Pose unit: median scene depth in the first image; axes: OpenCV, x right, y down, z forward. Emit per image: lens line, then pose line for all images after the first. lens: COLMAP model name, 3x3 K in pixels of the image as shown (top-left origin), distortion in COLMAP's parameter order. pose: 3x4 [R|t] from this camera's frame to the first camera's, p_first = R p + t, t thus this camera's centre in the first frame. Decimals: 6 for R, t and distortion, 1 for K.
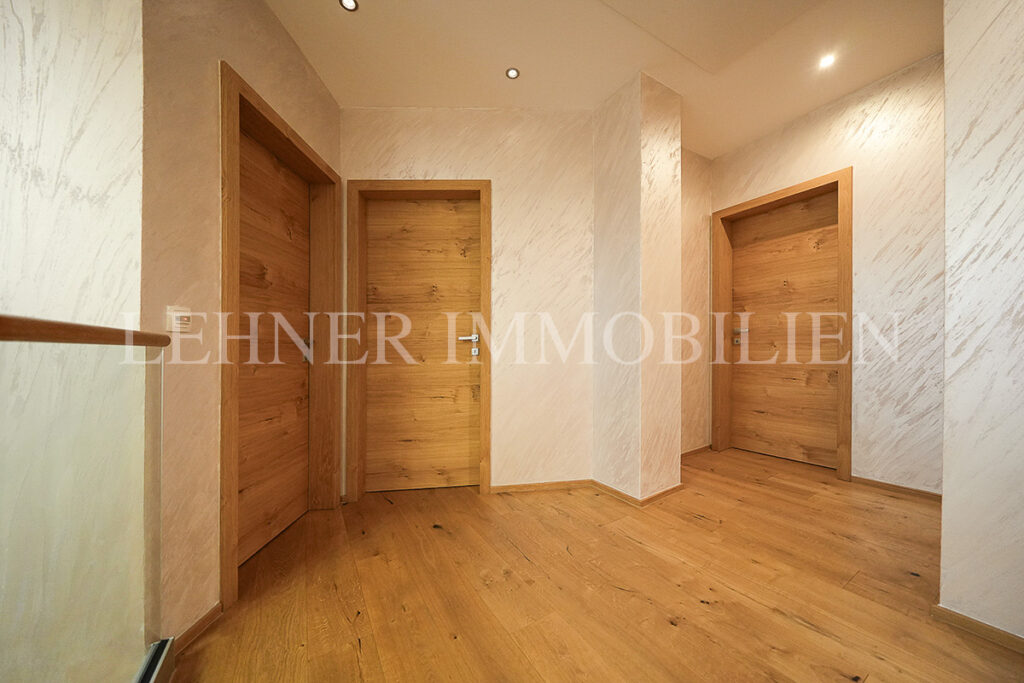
lens RADIAL K [[358.8, 0, 491.8], [0, 358.8, 334.4], [0, 0, 1]] dist [0.001377, 0.000078]
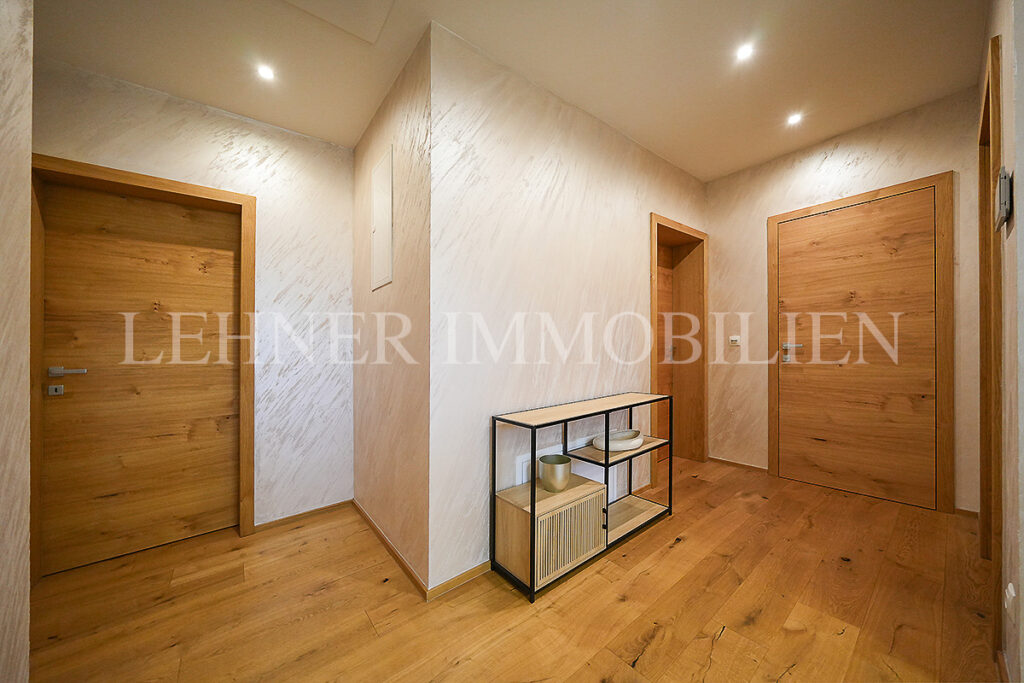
lens RADIAL K [[358.1, 0, 512.9], [0, 358.1, 354.4], [0, 0, 1]] dist [-0.007375, 0.000423]
pose [[-0.206894, 0.008731, 0.978324, -0.049727], [-0.001245, 0.999957, -0.009188, -0.046521], [-0.978362, -0.003119, -0.206875, 0.527833]]
